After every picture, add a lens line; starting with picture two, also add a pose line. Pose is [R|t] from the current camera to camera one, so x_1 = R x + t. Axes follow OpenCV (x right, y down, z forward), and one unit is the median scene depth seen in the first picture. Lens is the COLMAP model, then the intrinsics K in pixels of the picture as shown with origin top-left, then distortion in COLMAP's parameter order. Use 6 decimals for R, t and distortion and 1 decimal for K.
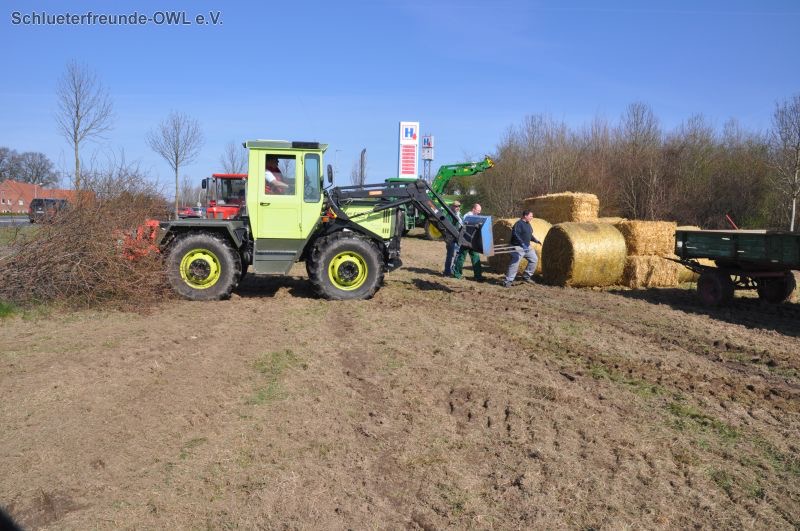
lens RADIAL K [[638.0, 0, 398.7], [0, 638.0, 268.9], [0, 0, 1]] dist [-0.126539, 0.047201]
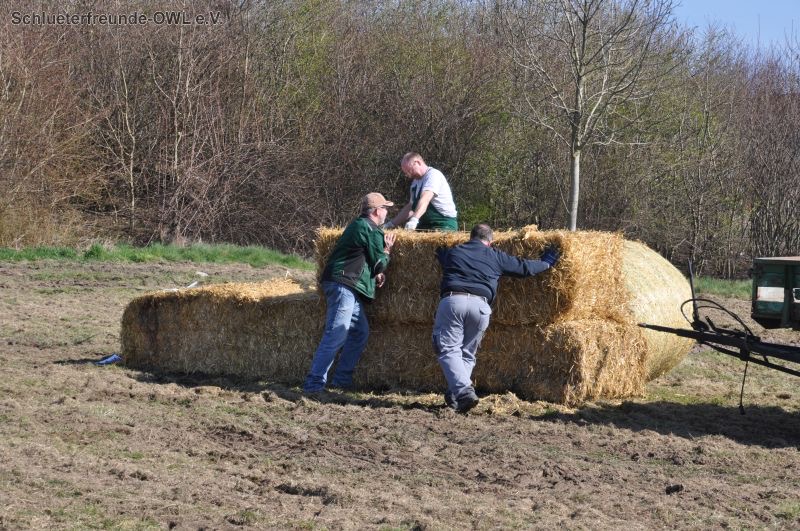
lens RADIAL K [[2160.2, 0, 387.6], [0, 2160.2, 259.0], [0, 0, 1]] dist [1.001964, 0.000000]
pose [[0.801070, -0.006434, 0.598536, -0.237419], [0.032453, 0.998938, -0.032696, -0.008890], [-0.597690, 0.045616, 0.800429, -0.002472]]
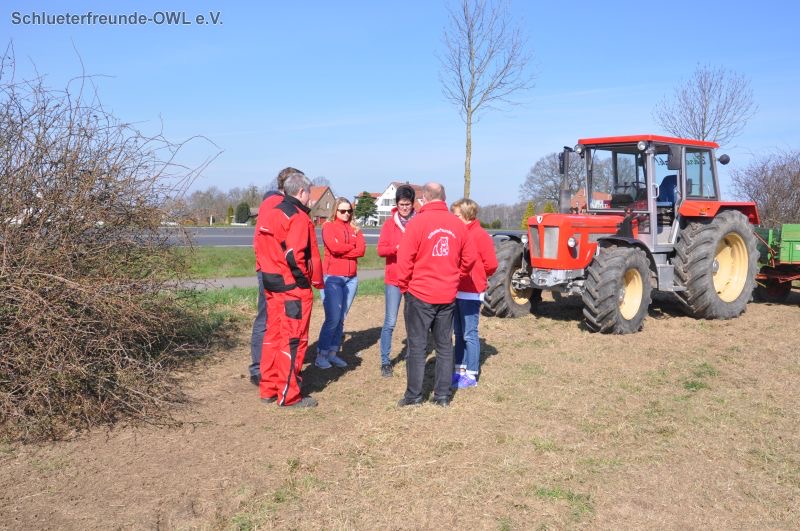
lens RADIAL K [[755.4, 0, 398.9], [0, 755.4, 268.9], [0, 0, 1]] dist [-0.042325, 0.000000]
pose [[0.659712, 0.050247, -0.749837, 0.010384], [-0.078675, 0.996897, -0.002416, -0.038495], [0.747389, 0.060588, 0.661618, 0.433479]]
